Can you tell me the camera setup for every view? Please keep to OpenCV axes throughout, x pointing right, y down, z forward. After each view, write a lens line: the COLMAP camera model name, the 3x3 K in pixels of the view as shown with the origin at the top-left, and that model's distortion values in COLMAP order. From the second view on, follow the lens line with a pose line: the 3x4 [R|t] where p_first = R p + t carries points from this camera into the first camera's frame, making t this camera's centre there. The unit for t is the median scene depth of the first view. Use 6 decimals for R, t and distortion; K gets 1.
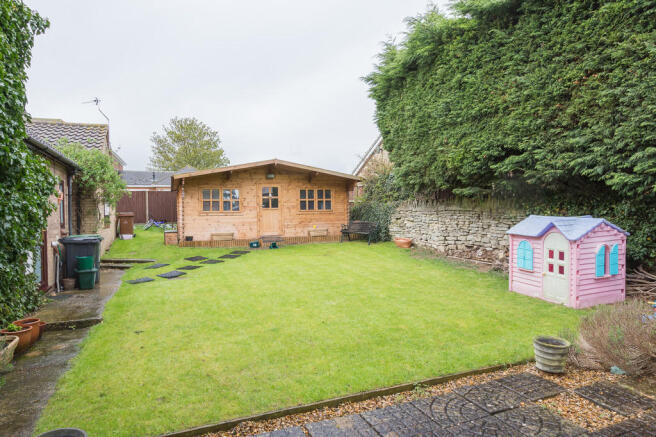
lens RADIAL K [[423.3, 0, 328.1], [0, 423.3, 217.4], [0, 0, 1]] dist [-0.002368, -0.000611]
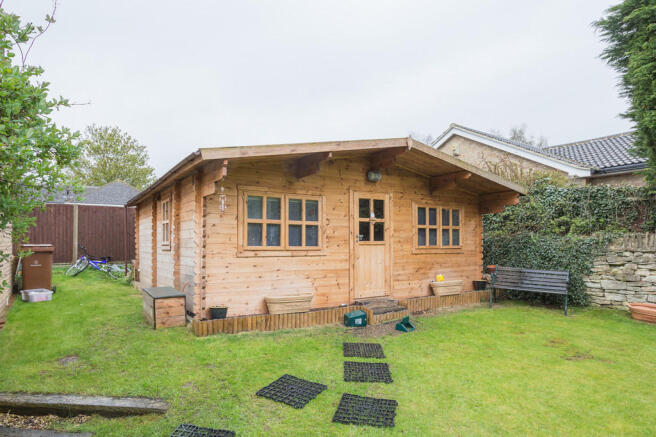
lens RADIAL K [[408.7, 0, 325.4], [0, 408.7, 238.0], [0, 0, 1]] dist [0.001171, 0.001414]
pose [[0.979891, 0.018491, 0.198673, -0.278443], [-0.013835, 0.999597, -0.024798, -0.013082], [-0.199052, 0.021551, 0.979752, 0.532938]]
